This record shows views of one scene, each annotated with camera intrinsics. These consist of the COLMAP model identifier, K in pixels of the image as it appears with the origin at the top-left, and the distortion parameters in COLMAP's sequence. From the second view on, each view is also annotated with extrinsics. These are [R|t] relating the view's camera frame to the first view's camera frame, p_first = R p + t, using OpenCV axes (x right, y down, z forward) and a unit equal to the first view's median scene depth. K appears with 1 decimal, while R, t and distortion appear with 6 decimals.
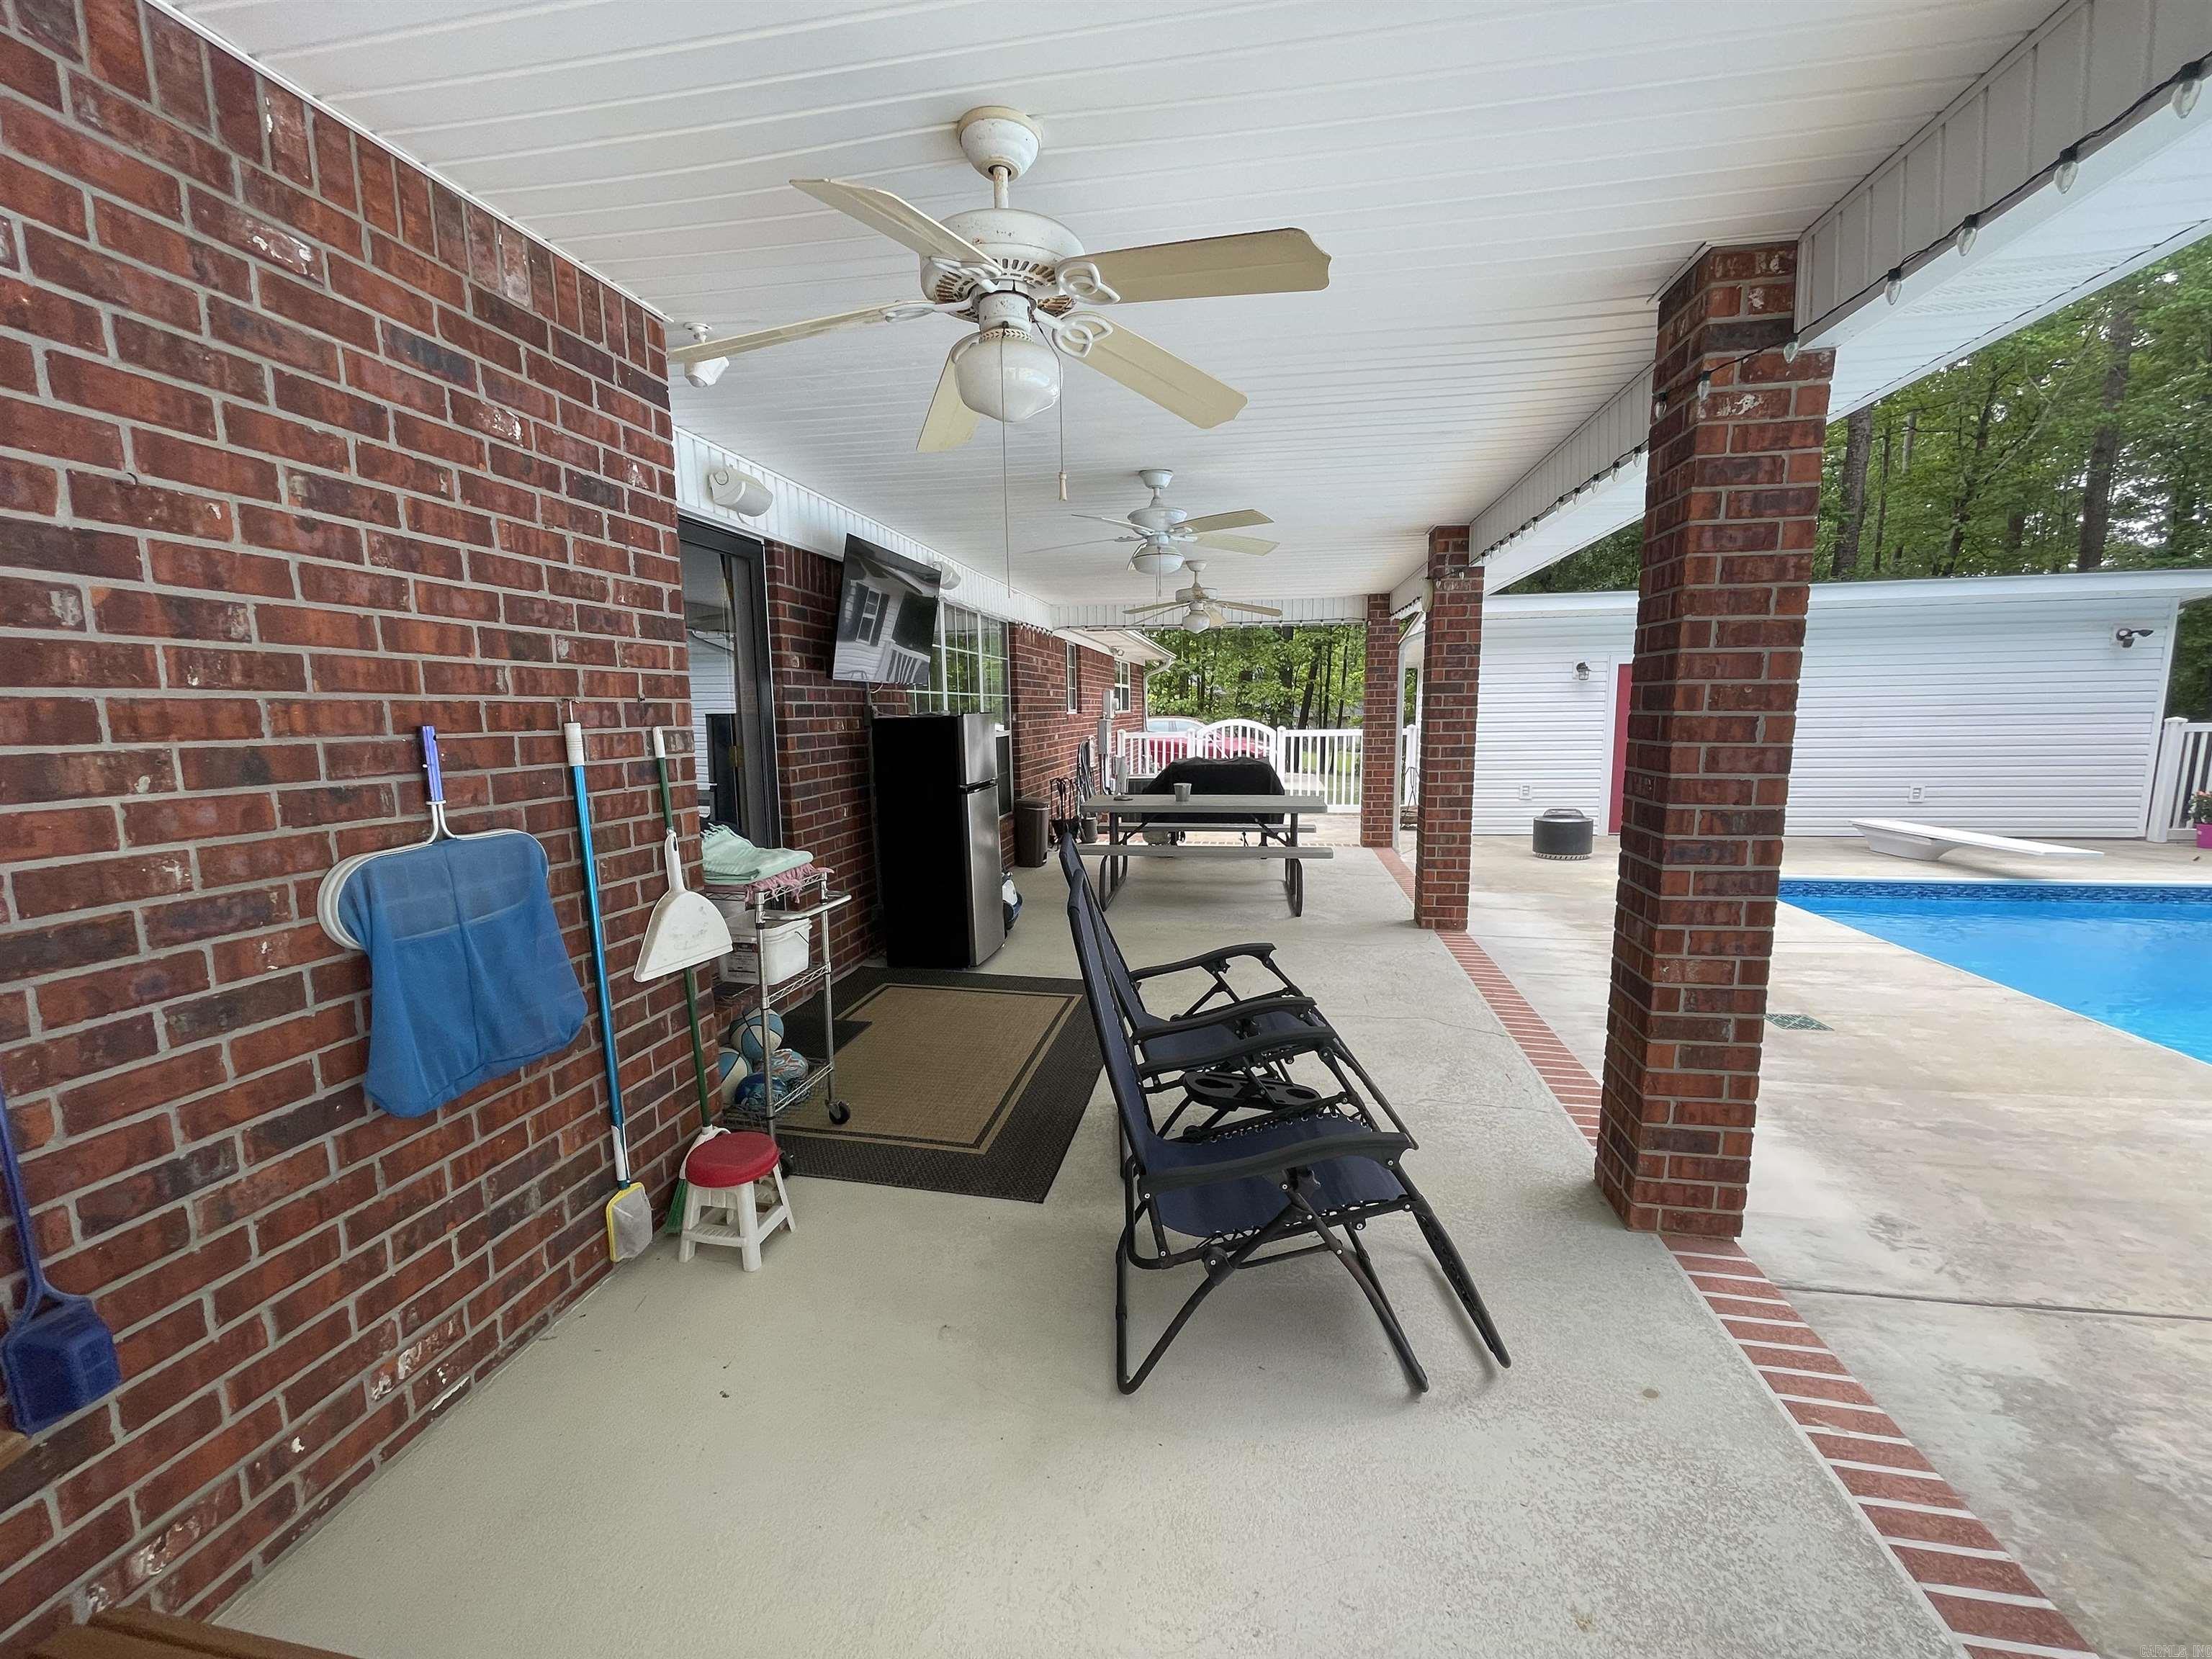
lens RADIAL K [[889.4, 0, 1108.6], [0, 889.4, 835.5], [0, 0, 1]] dist [-0.000292, 0.000126]
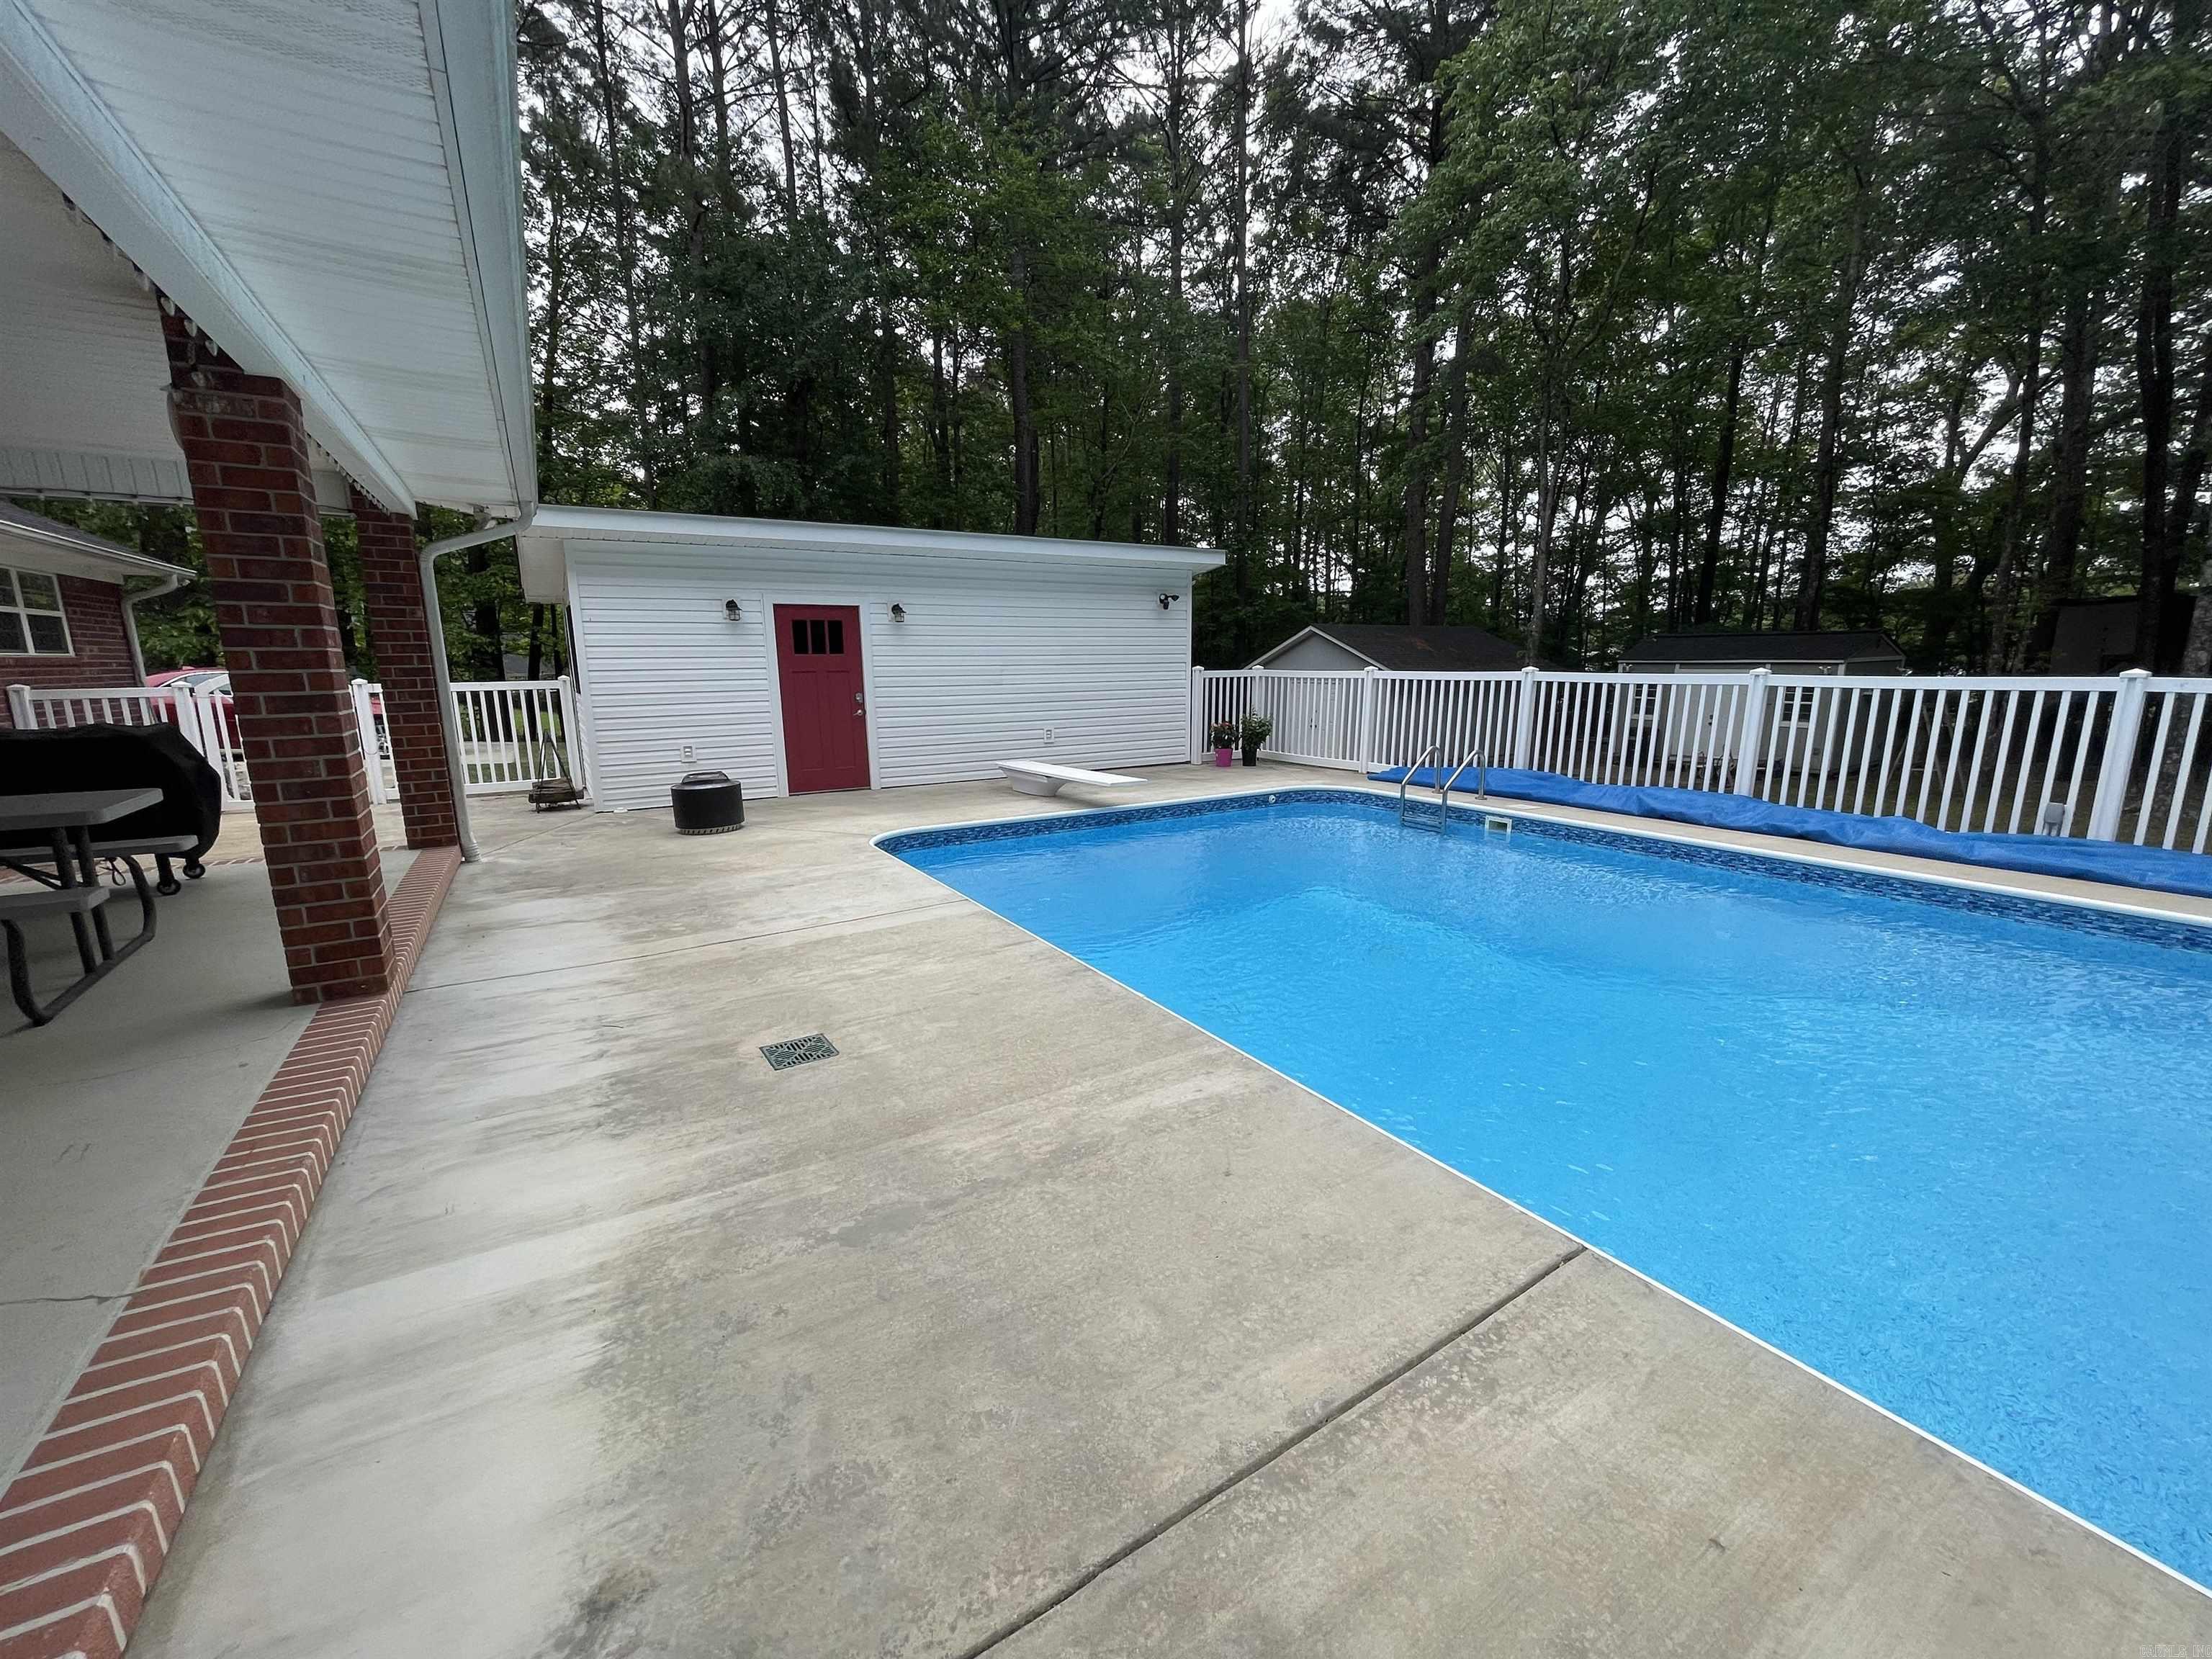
lens RADIAL K [[889.4, 0, 1103.3], [0, 889.4, 829.4], [0, 0, 1]] dist [-0.000292, 0.000126]
pose [[0.747863, -0.114693, 0.653870, 0.501183], [0.089247, 0.993391, 0.072172, -0.008299], [-0.657826, 0.004381, 0.753157, 0.266901]]
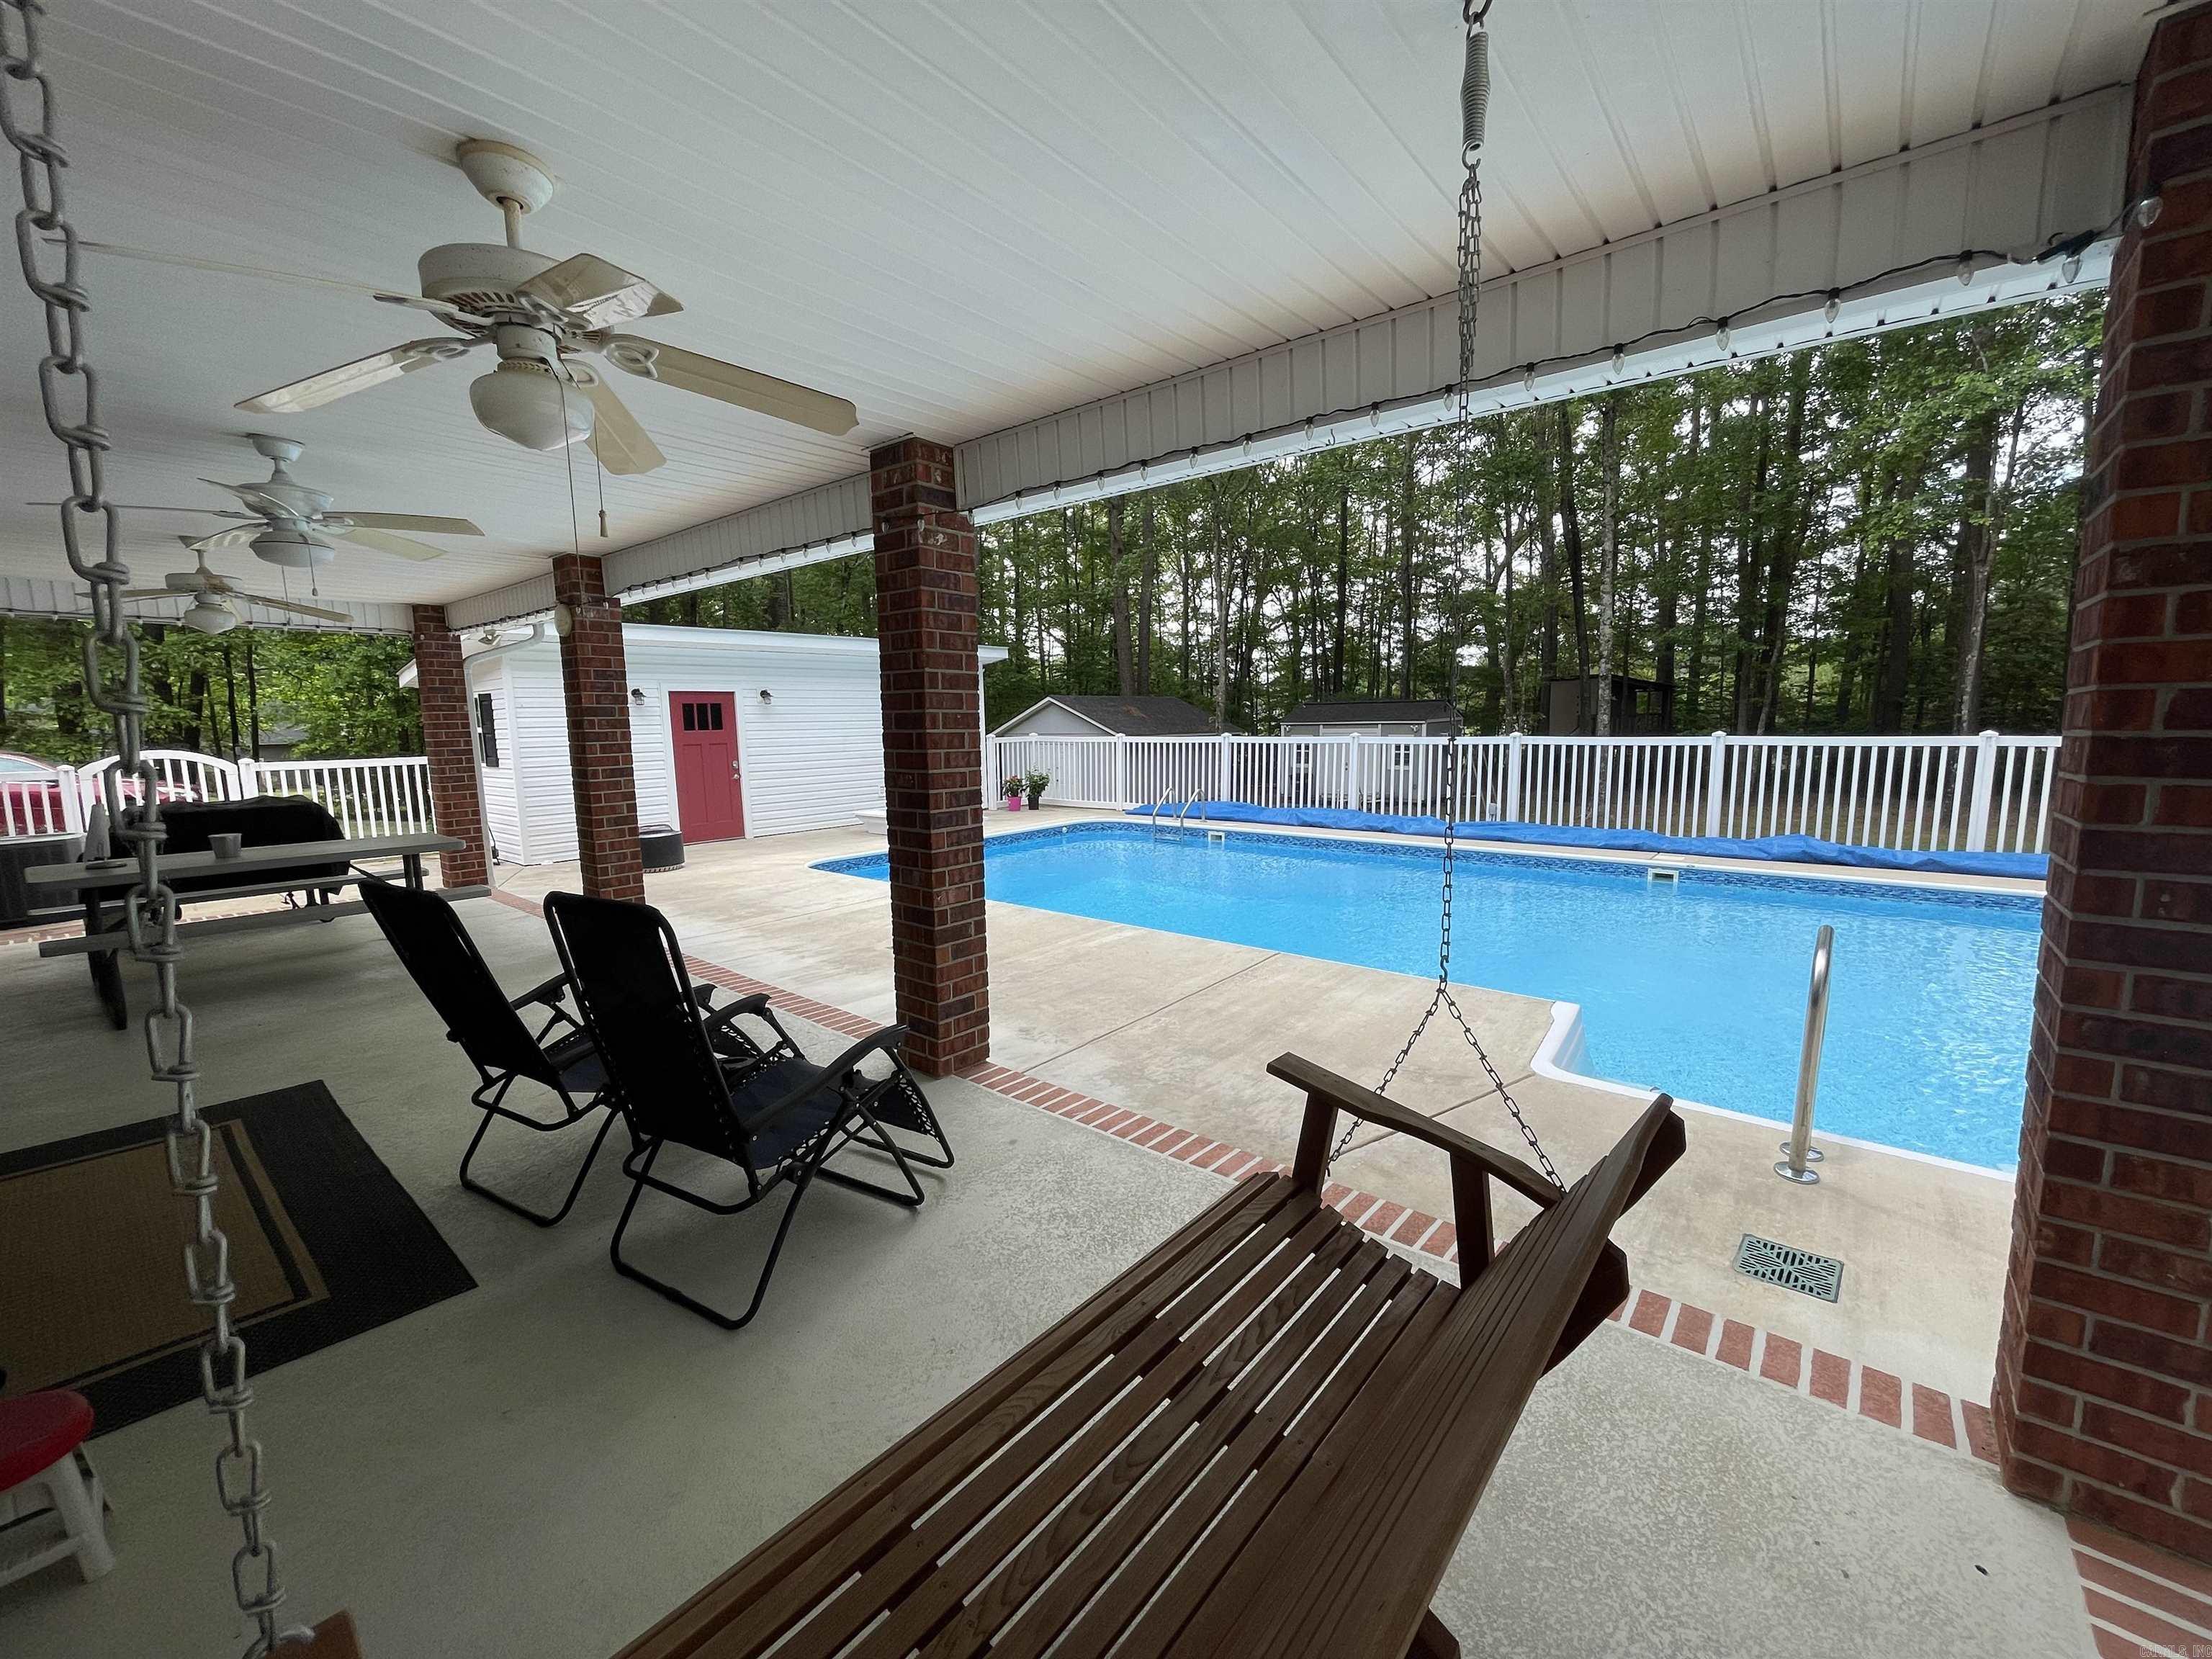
lens RADIAL K [[889.4, 0, 1092.5], [0, 889.4, 835.5], [0, 0, 1]] dist [-0.000292, 0.000126]
pose [[0.510758, -0.106415, 0.853113, -0.287323], [0.129641, 0.990496, 0.045936, 0.004226], [-0.849894, 0.087136, 0.519699, -0.013295]]
